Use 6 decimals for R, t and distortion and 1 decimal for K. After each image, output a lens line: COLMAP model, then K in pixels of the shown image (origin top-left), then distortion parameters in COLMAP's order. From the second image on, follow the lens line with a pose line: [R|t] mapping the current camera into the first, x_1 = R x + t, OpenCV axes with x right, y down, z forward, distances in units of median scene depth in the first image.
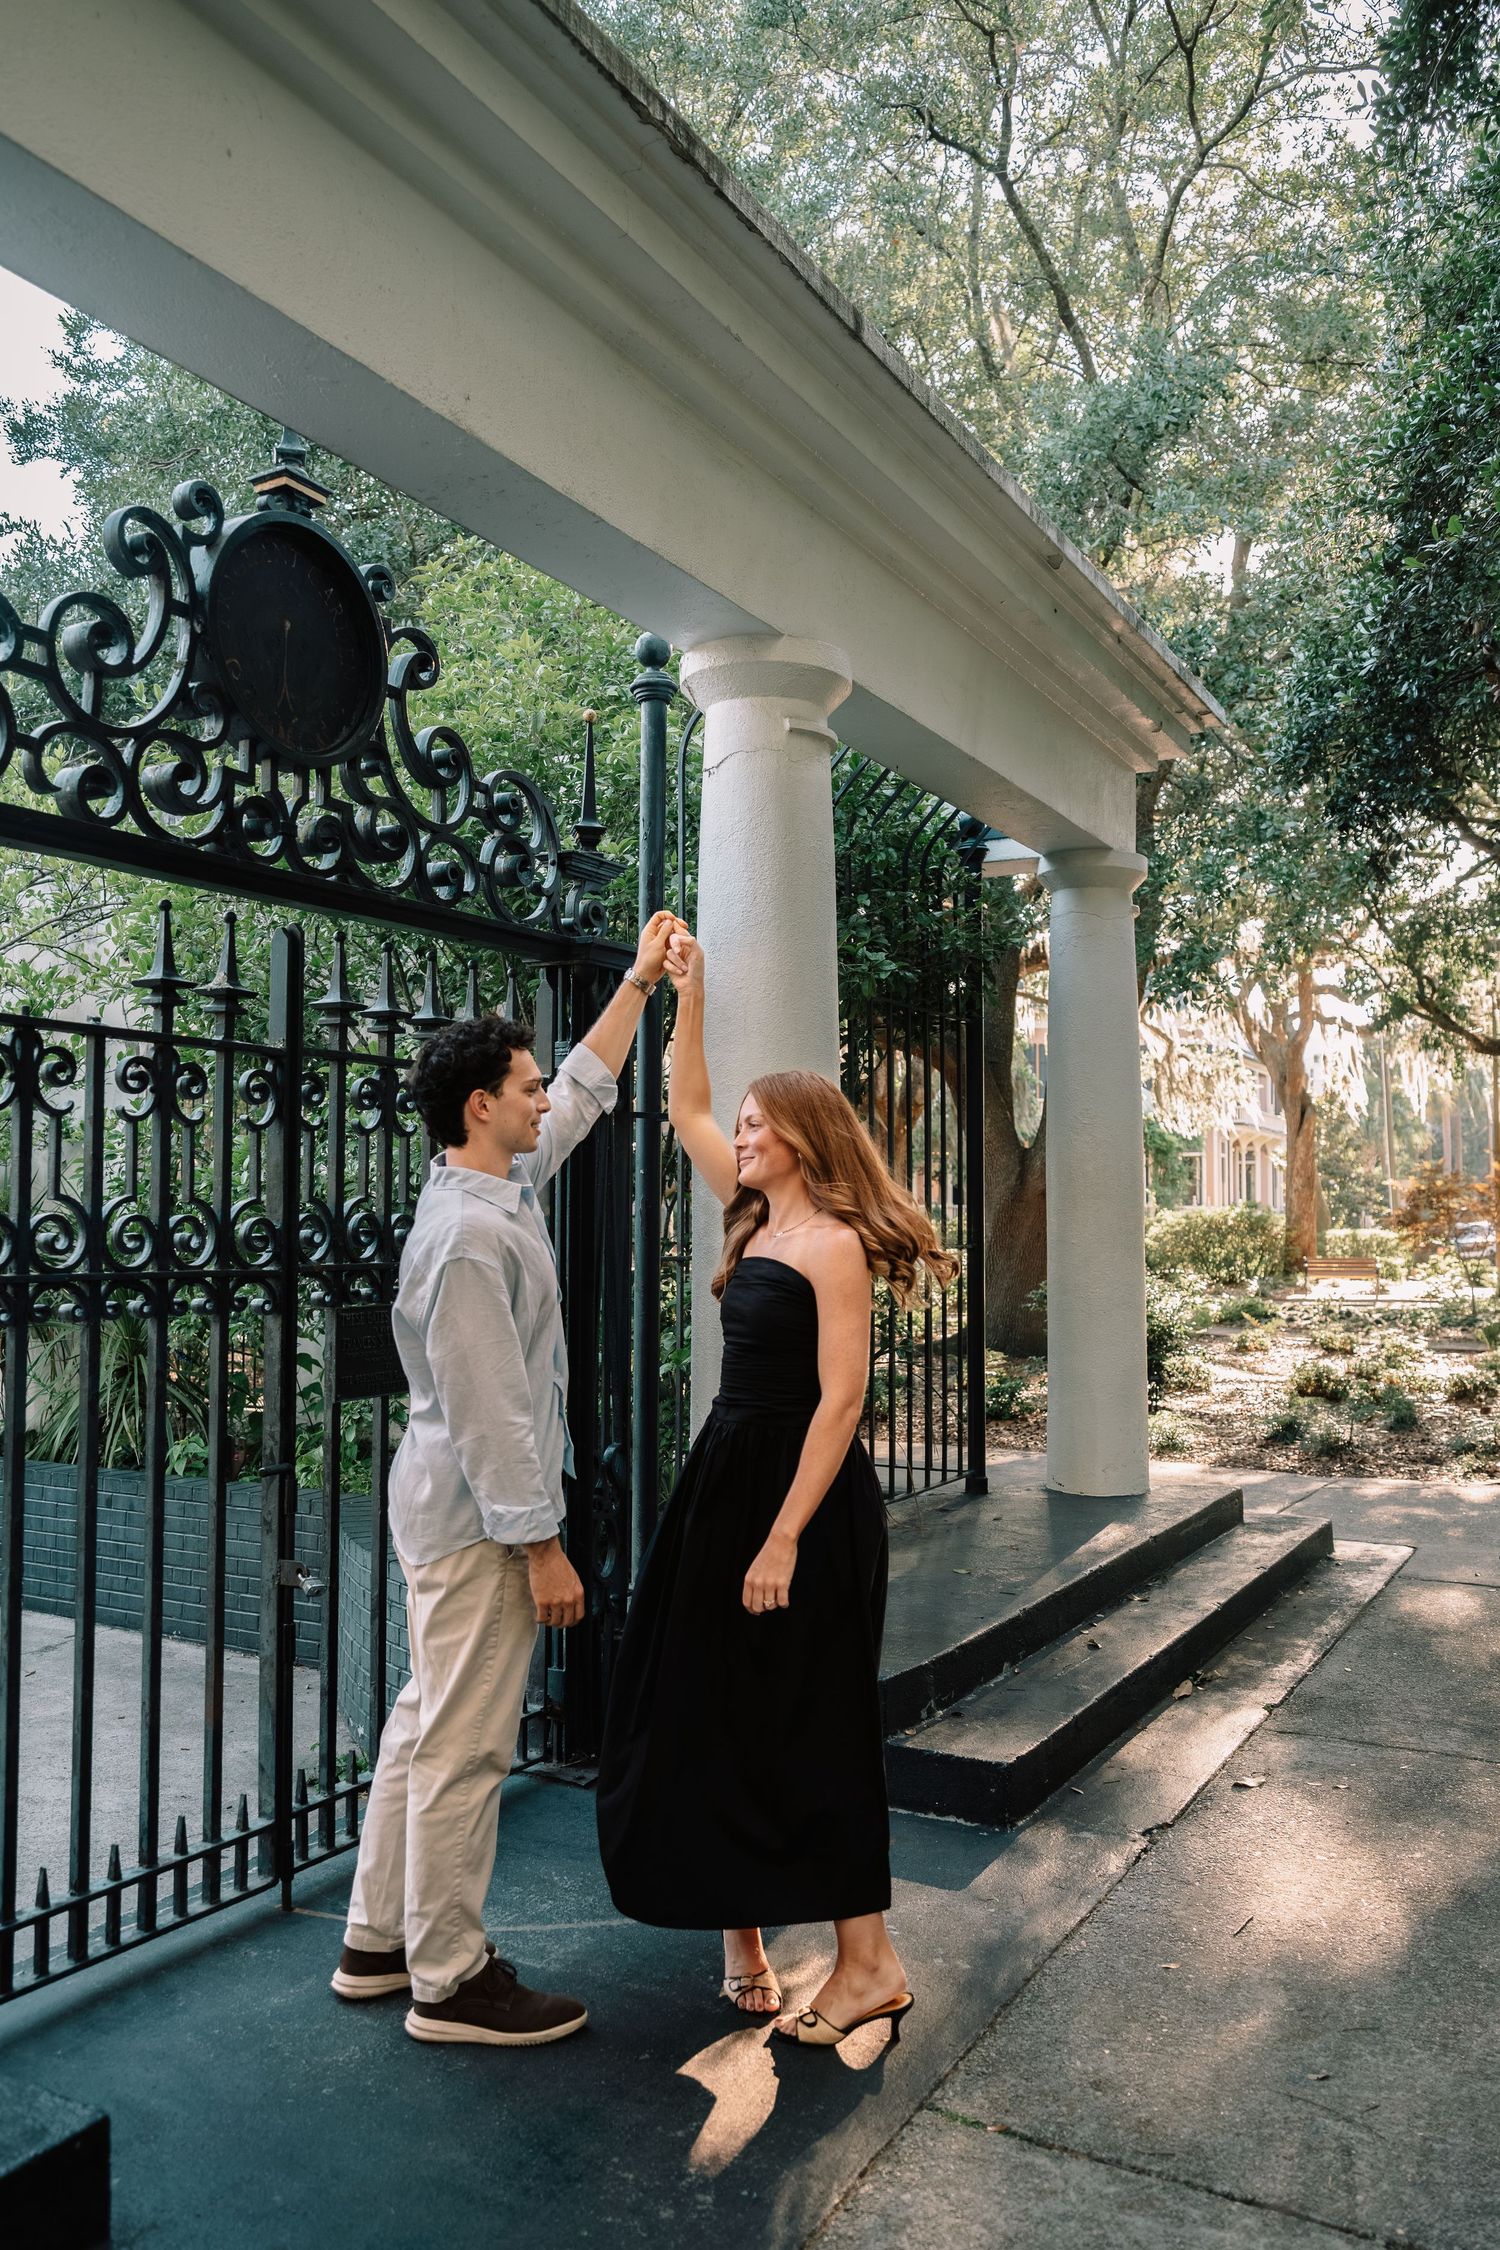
lens RADIAL K [[1814.8, 0, 751.6], [0, 1814.8, 1133.6], [0, 0, 1]] dist [-0.013890, -0.002135]
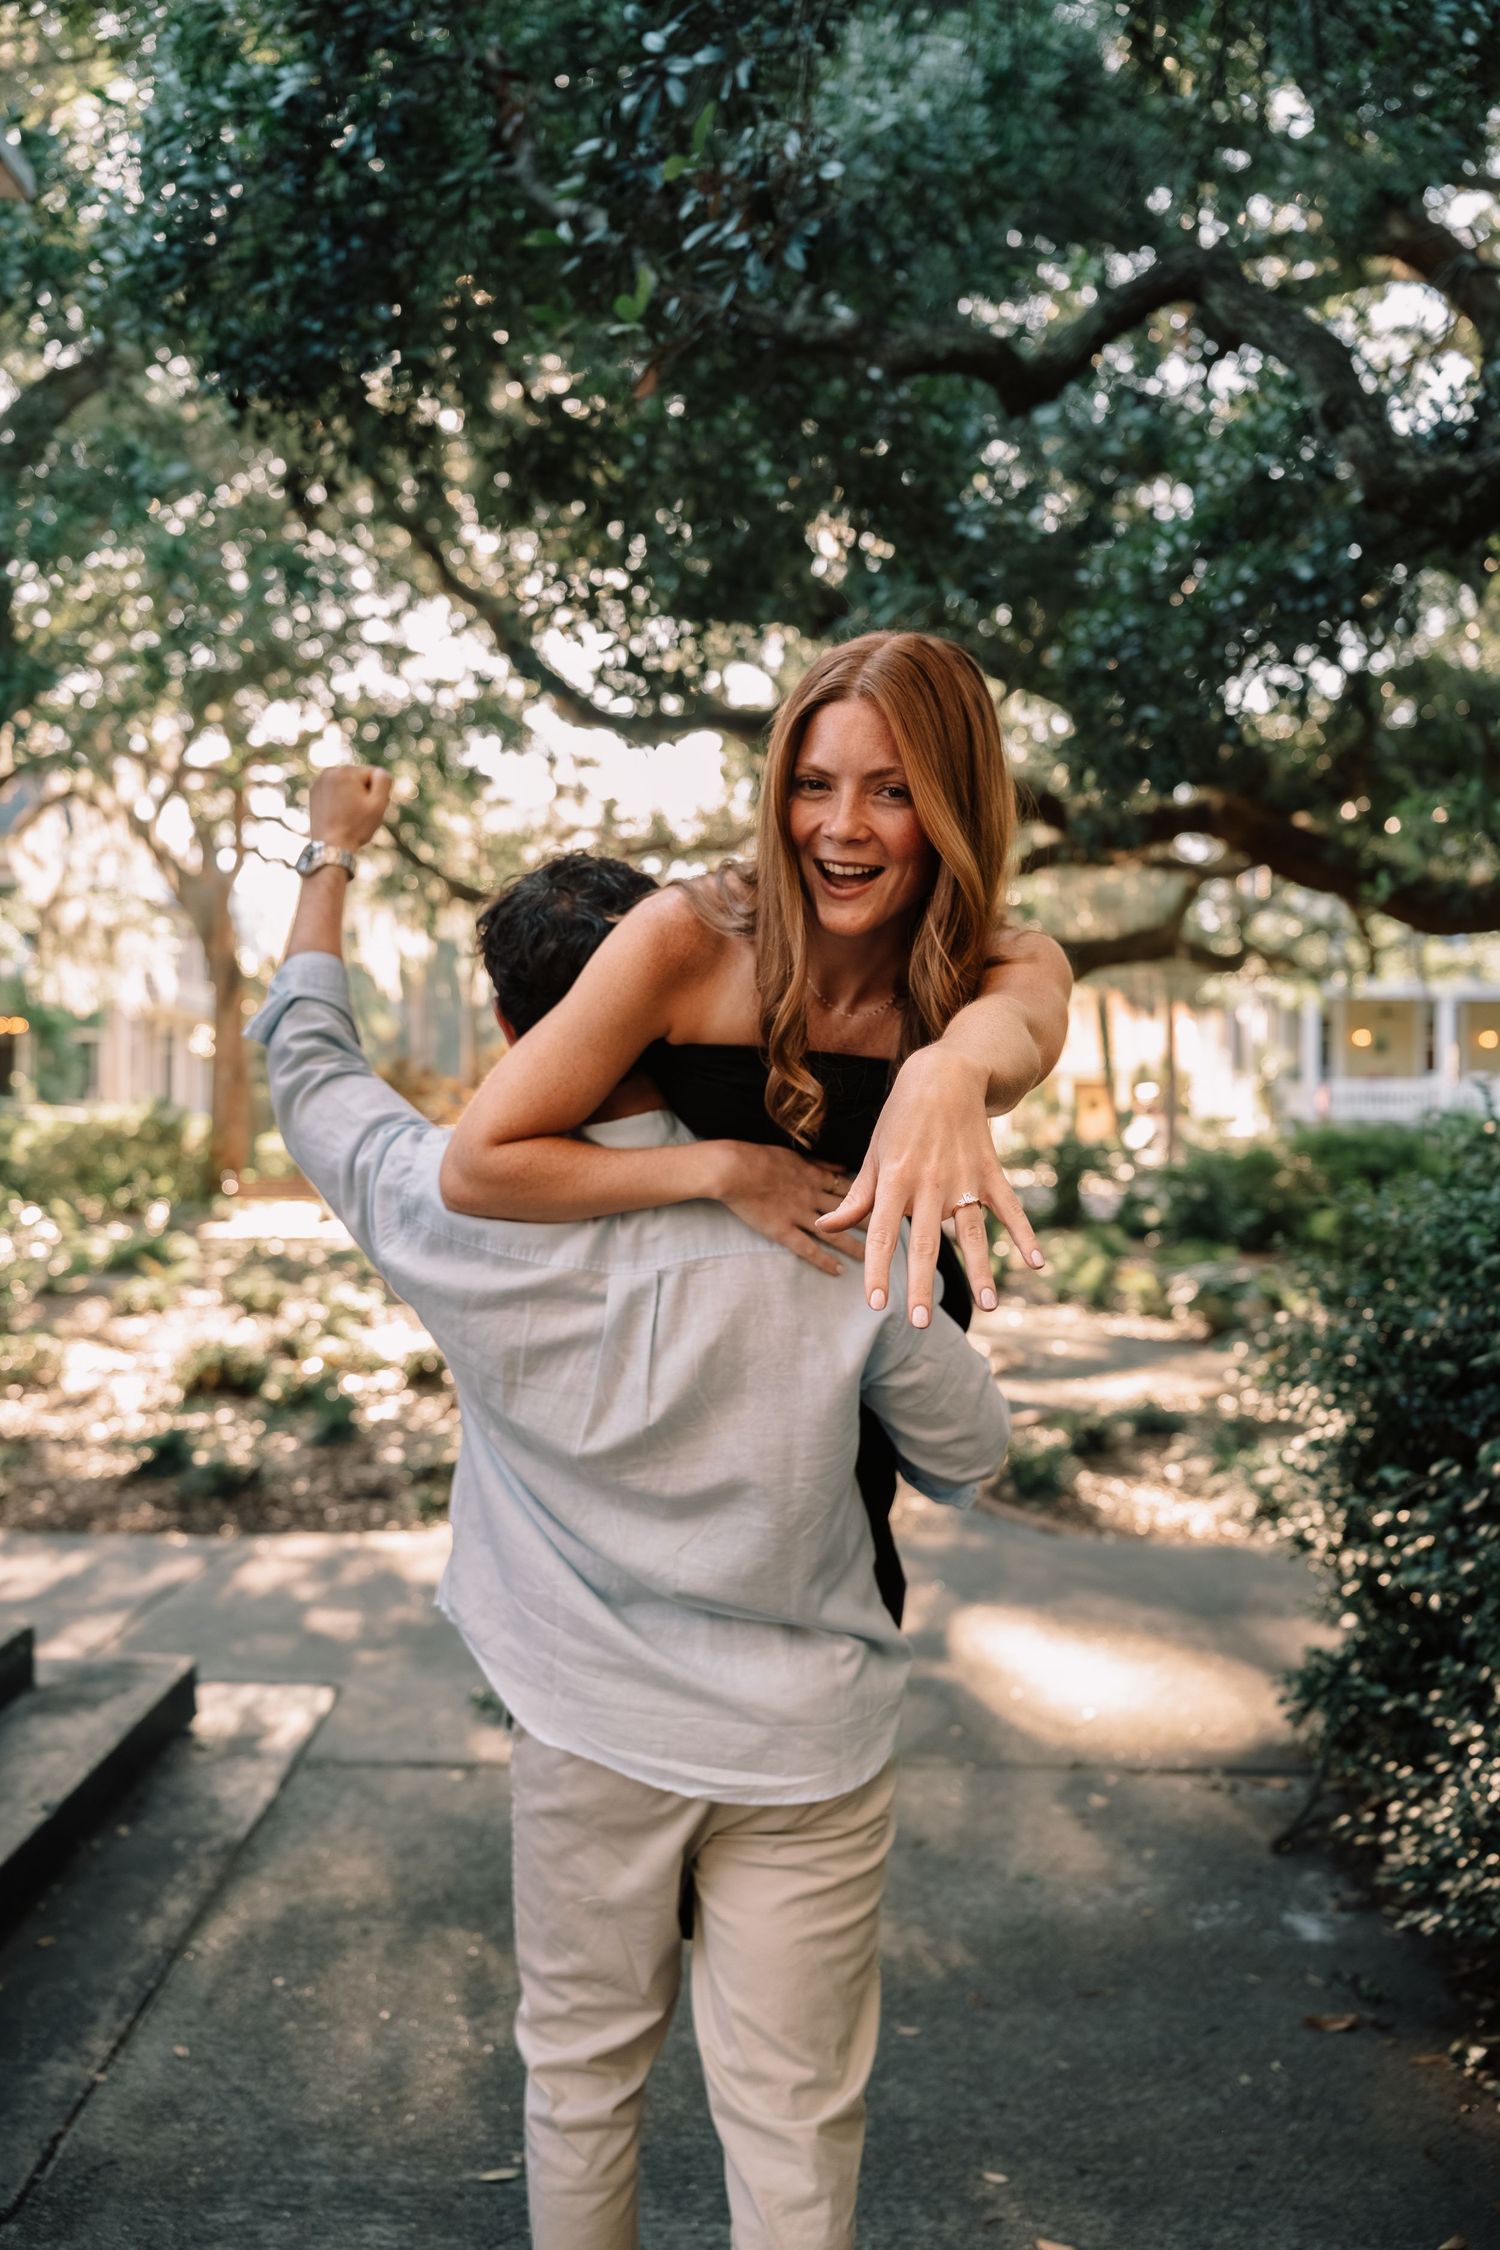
lens RADIAL K [[2264.6, 0, 750.4], [0, 2264.6, 1129.8], [0, 0, 1]] dist [-0.006508, 0.000000]
pose [[0.871140, 0.008065, 0.490968, 0.049190], [-0.032747, 0.998593, 0.041701, 0.005070], [-0.489941, -0.052405, 0.870179, 0.123238]]
